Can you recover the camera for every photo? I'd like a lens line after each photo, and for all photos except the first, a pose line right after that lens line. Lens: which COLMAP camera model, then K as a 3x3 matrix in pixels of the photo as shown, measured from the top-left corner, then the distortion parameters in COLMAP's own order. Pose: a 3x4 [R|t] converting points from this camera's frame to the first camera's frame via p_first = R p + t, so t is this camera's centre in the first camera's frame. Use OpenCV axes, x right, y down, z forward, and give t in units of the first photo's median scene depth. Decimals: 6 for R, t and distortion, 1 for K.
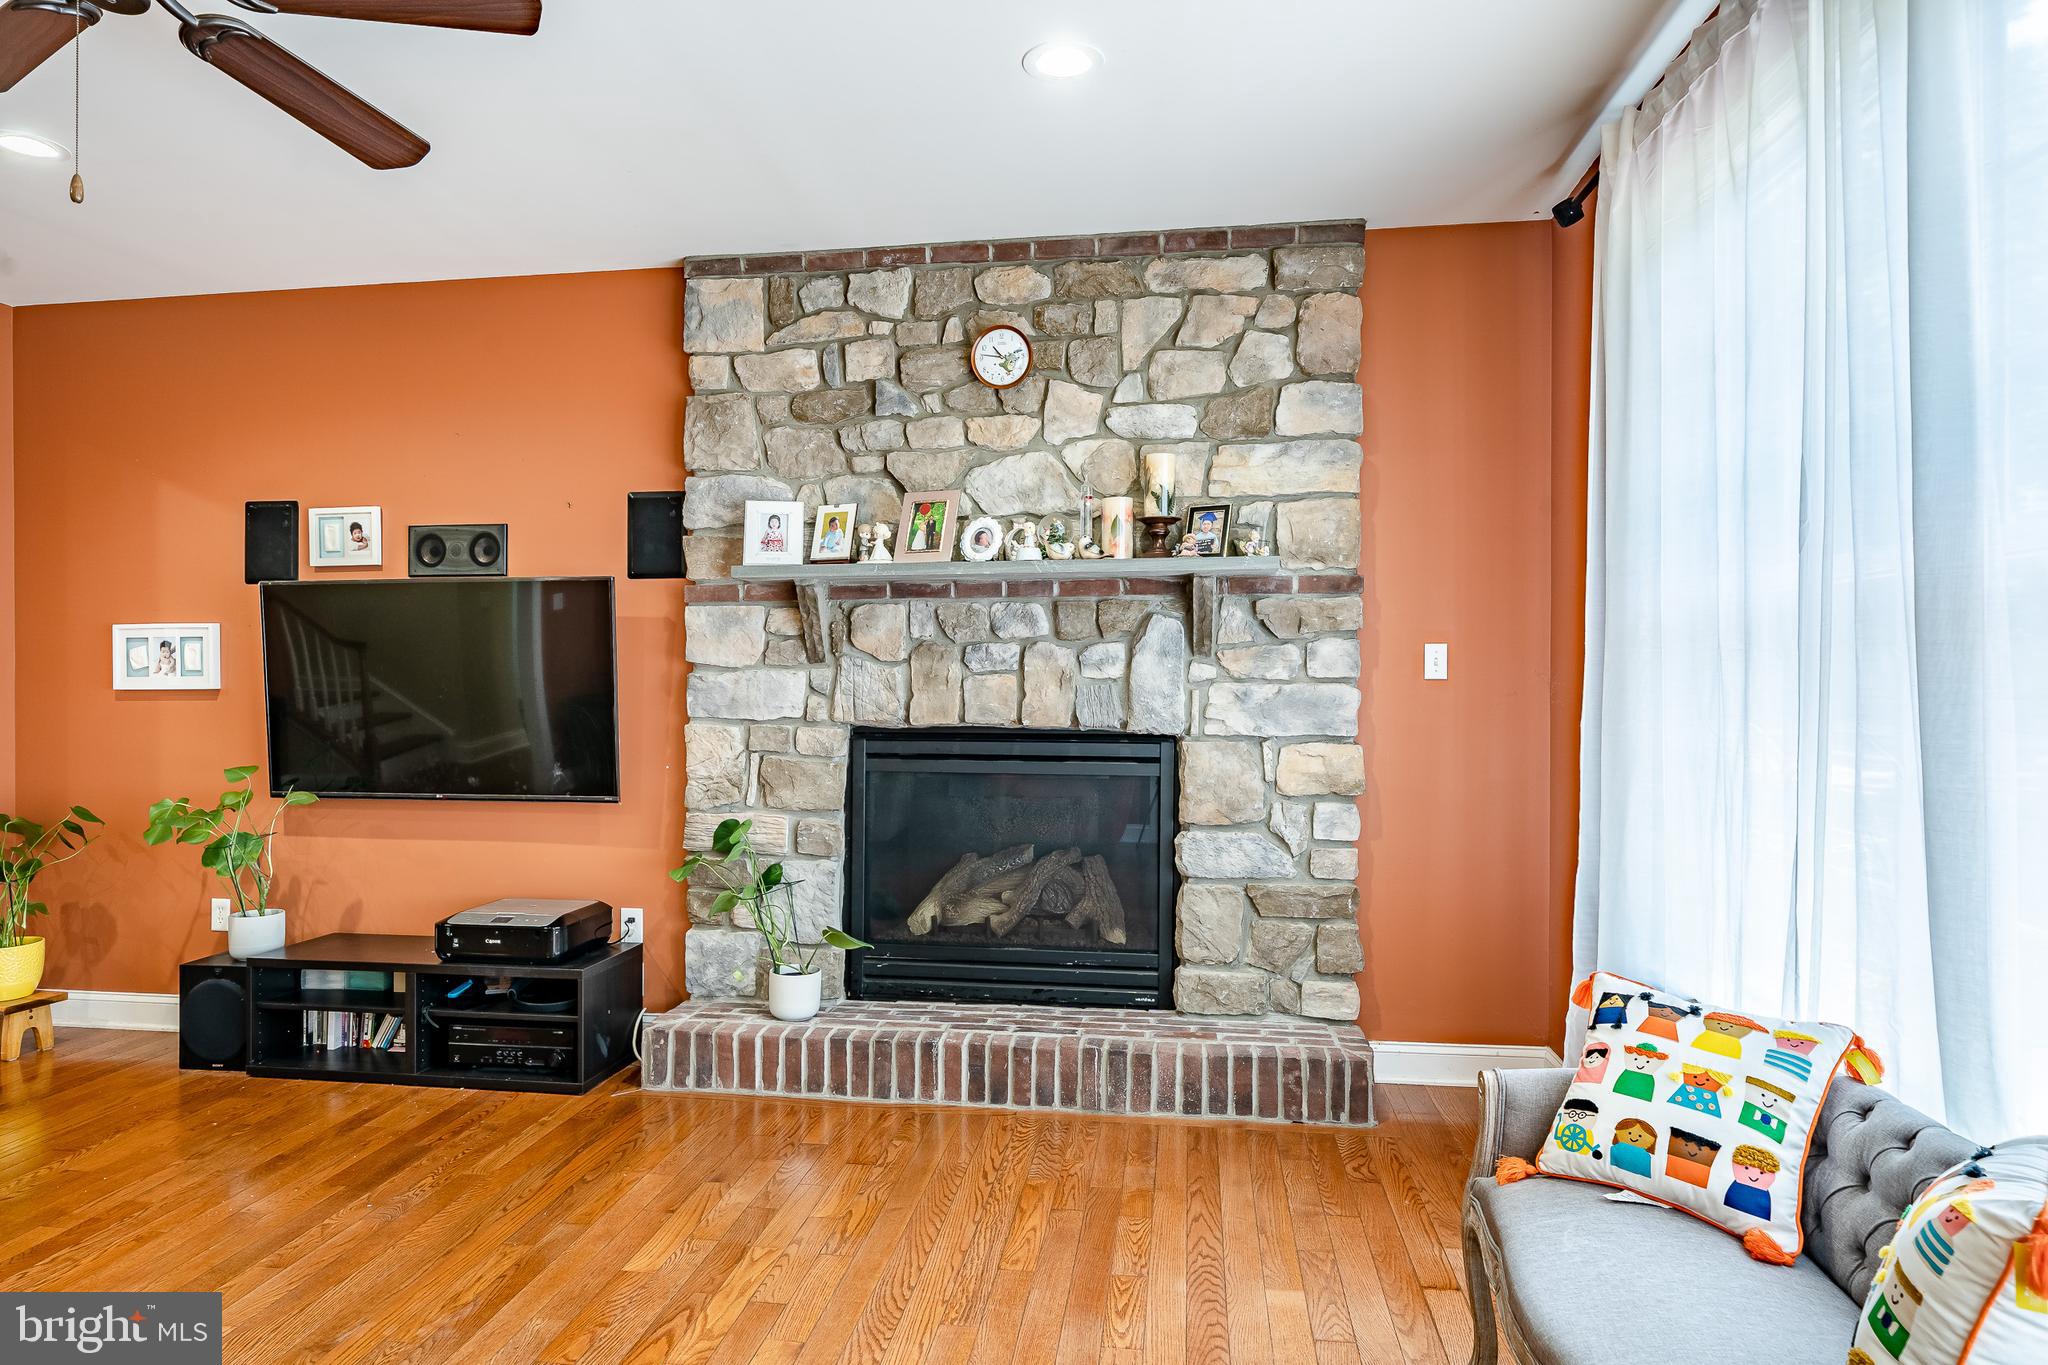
lens RADIAL K [[1221.9, 0, 1022.1], [0, 1221.9, 675.0], [0, 0, 1]] dist [-0.001989, 0.001459]
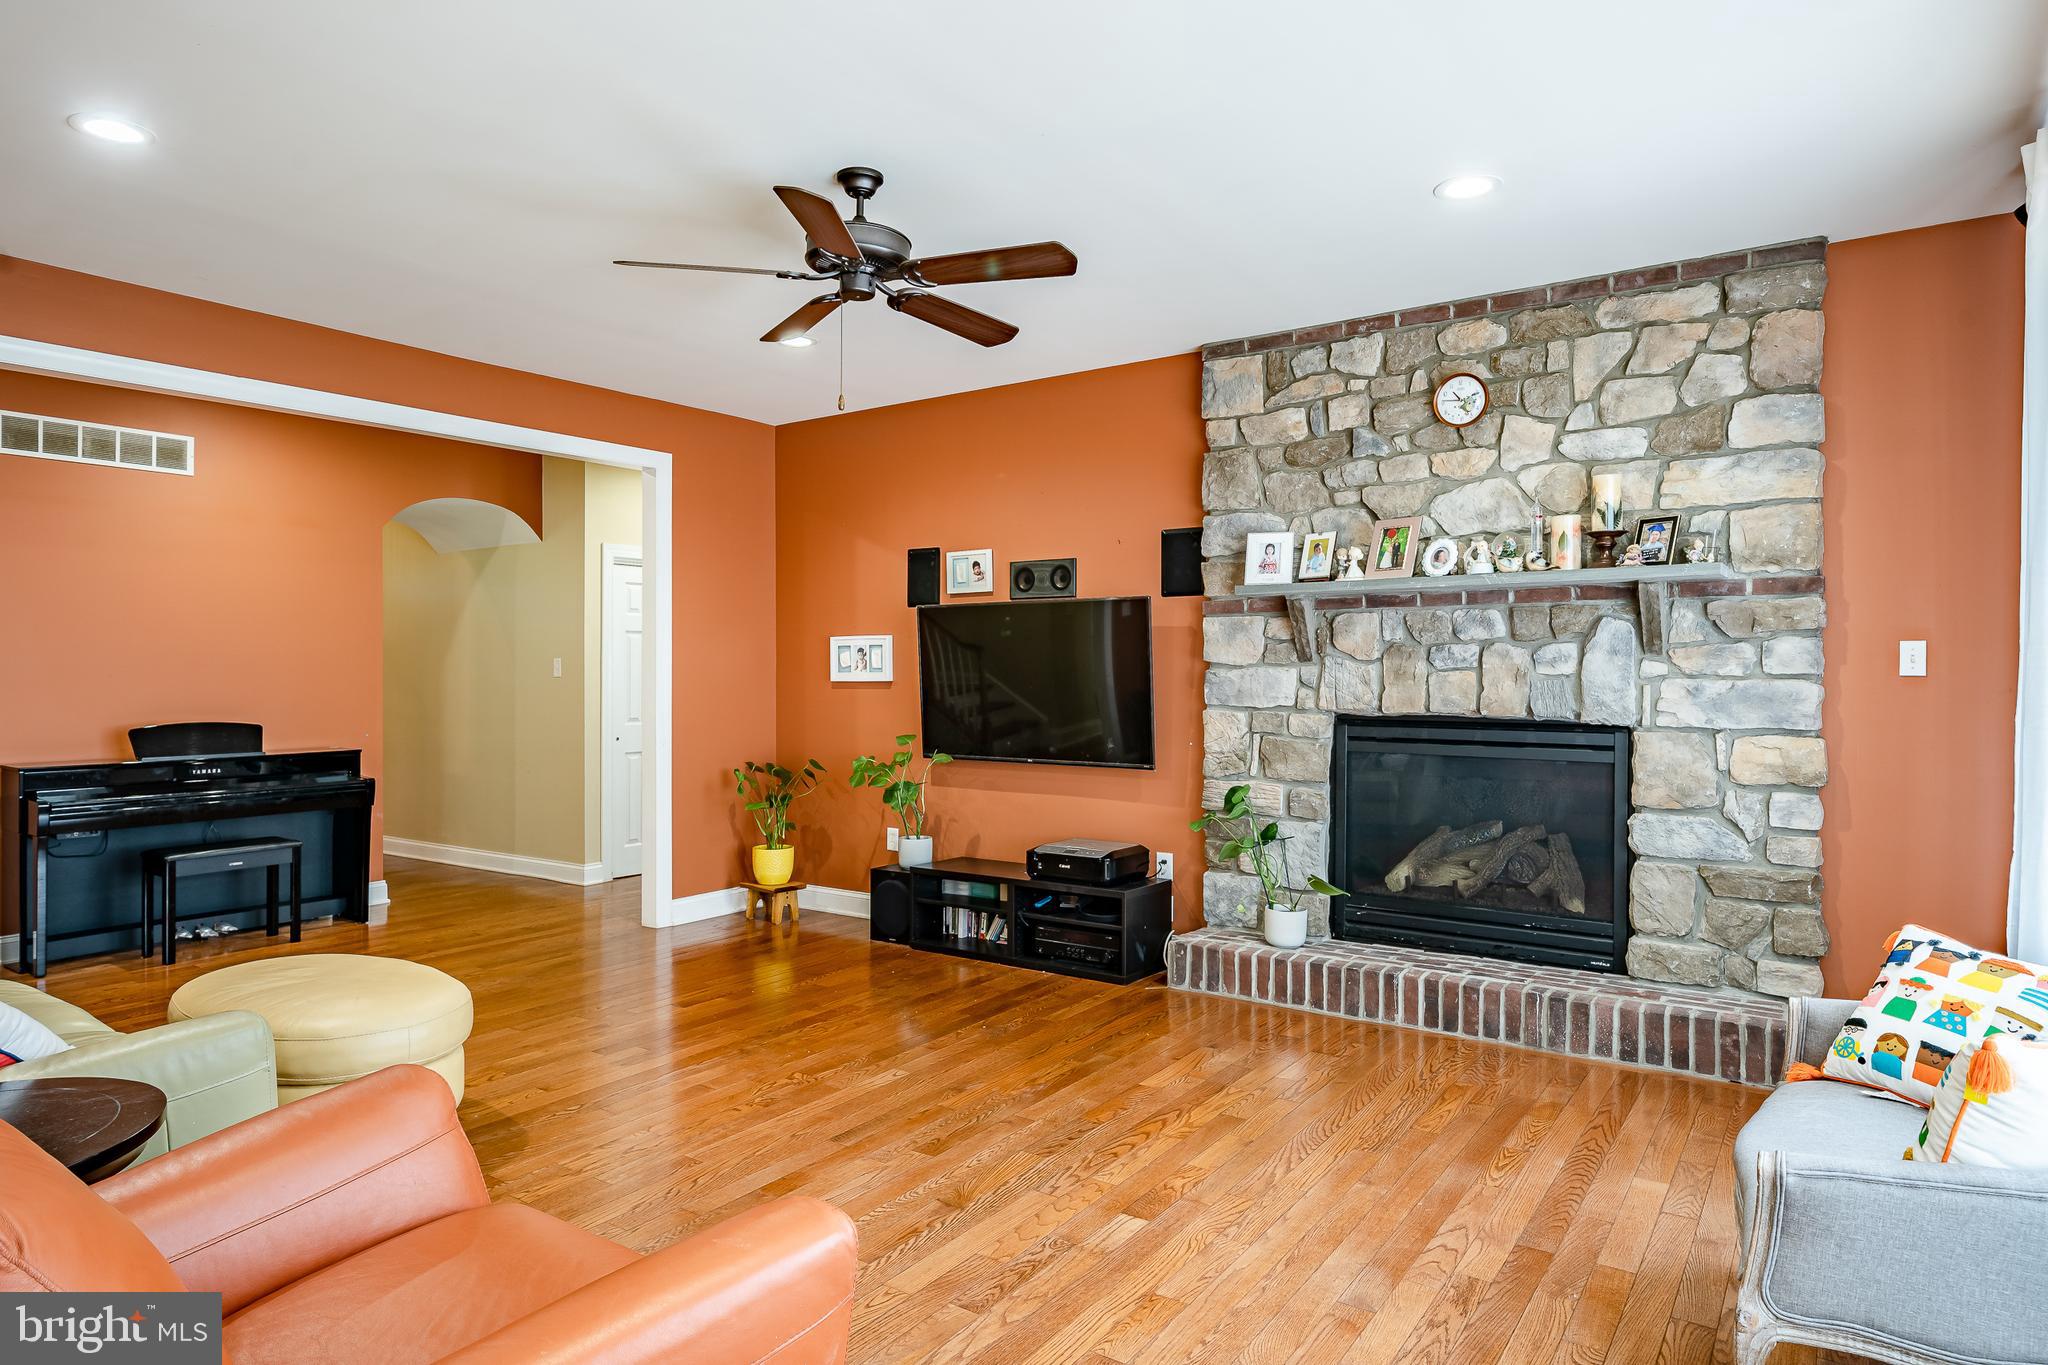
lens RADIAL K [[1221.9, 0, 1022.1], [0, 1221.9, 675.0], [0, 0, 1]] dist [-0.001989, 0.001459]
pose [[0.895552, 0.001606, -0.444954, 0.127360], [-0.000466, 0.999996, 0.002670, 0.000375], [0.444957, -0.002184, 0.895549, -0.235397]]
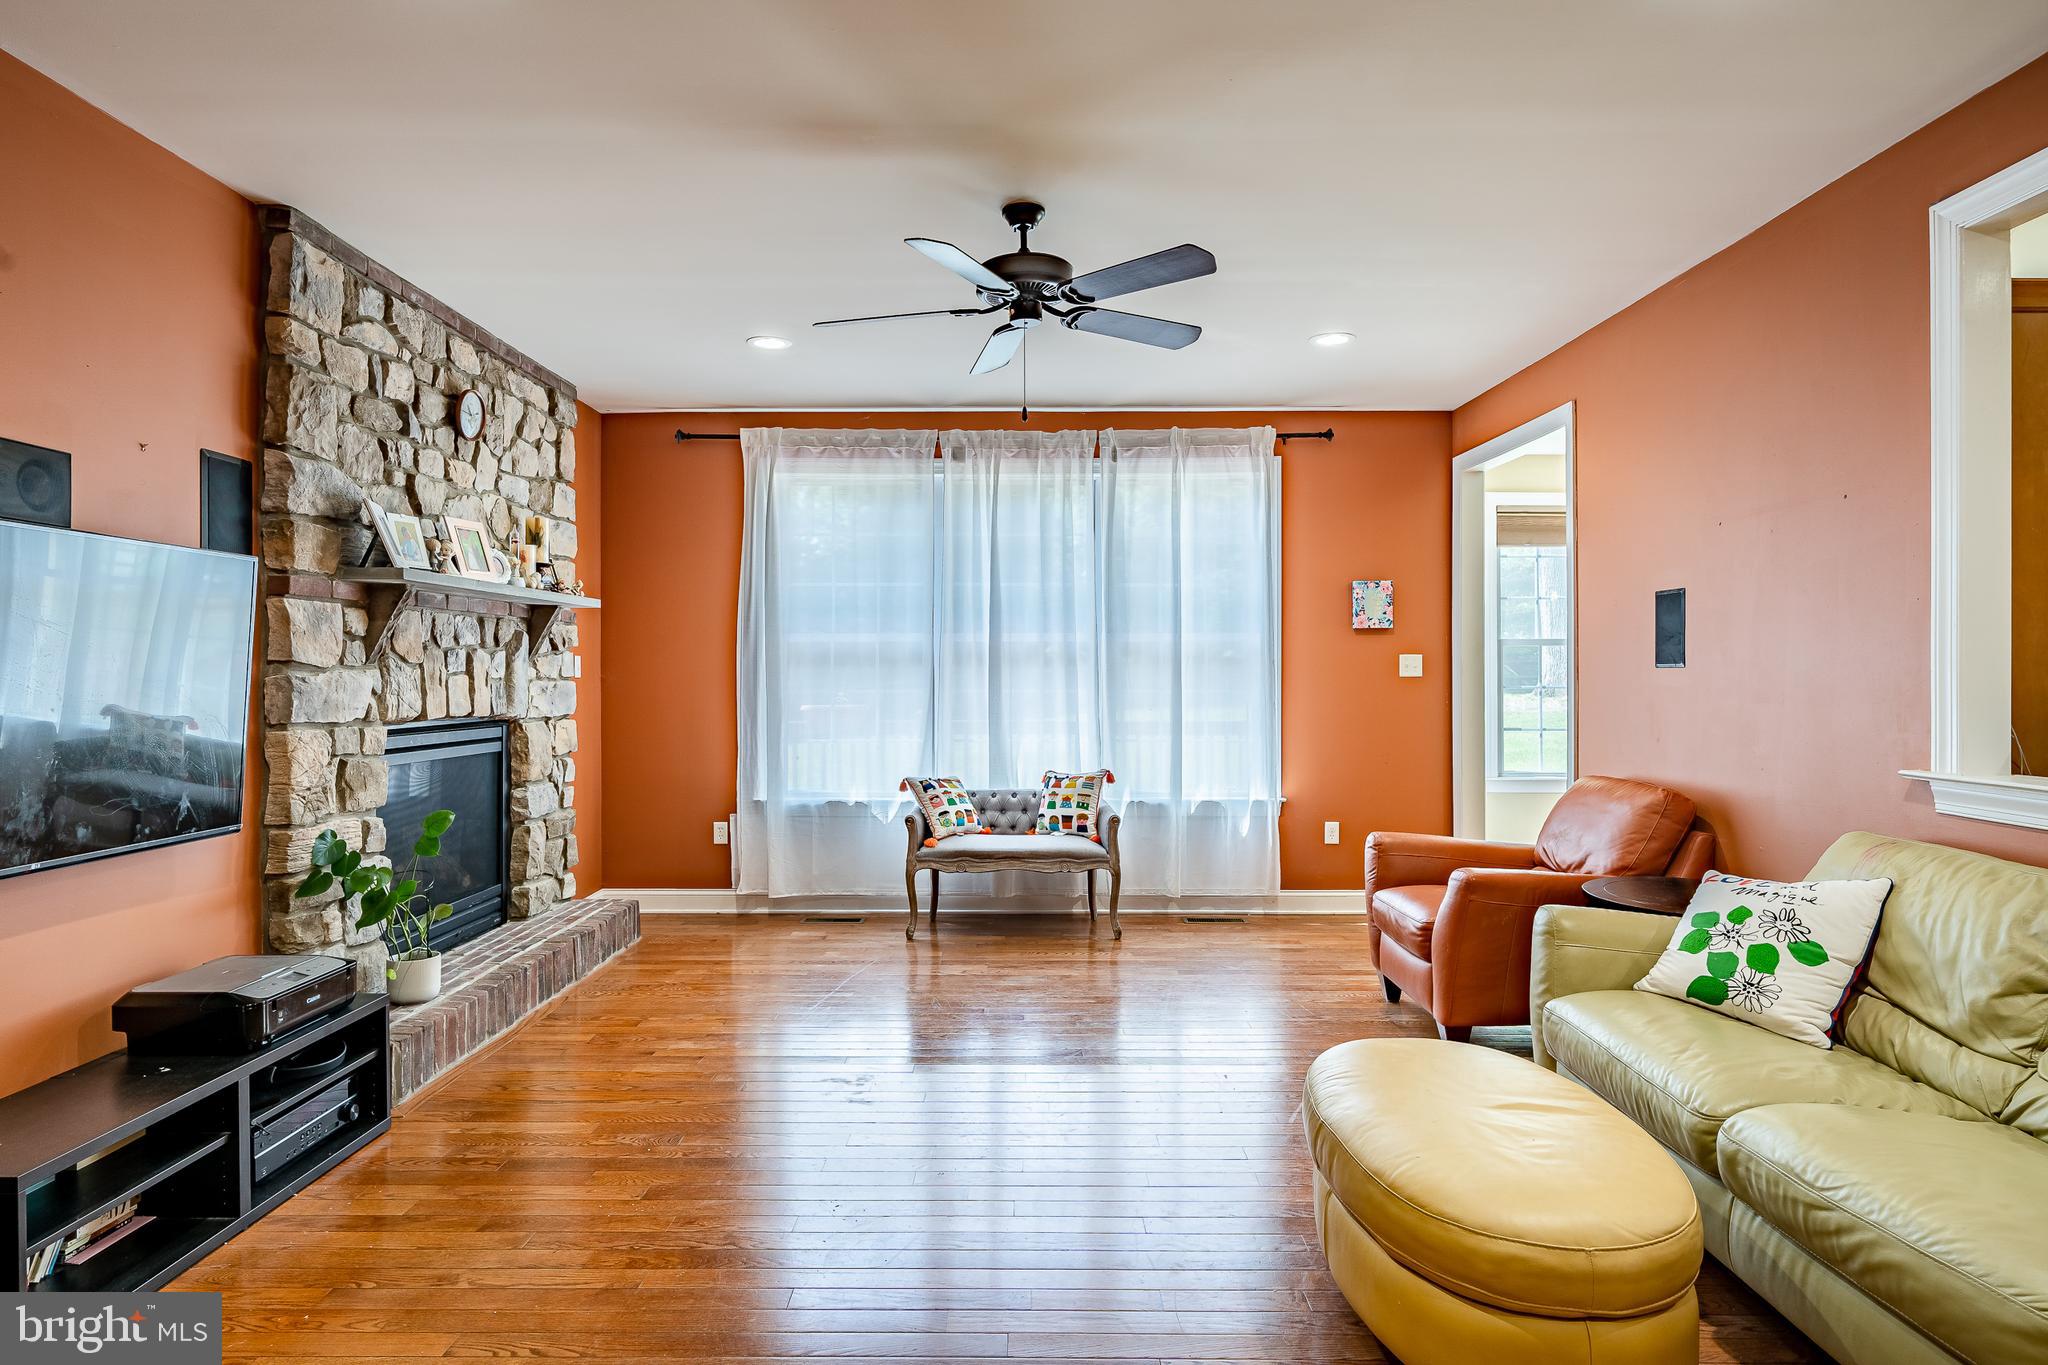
lens RADIAL K [[1105.2, 0, 1048.7], [0, 1105.2, 679.6], [0, 0, 1]] dist [0.001911, 0.000292]
pose [[-0.142130, -0.004847, 0.989836, -1.186171], [0.006259, 0.999964, 0.005795, 0.001487], [-0.989828, 0.007019, -0.142094, 0.585019]]
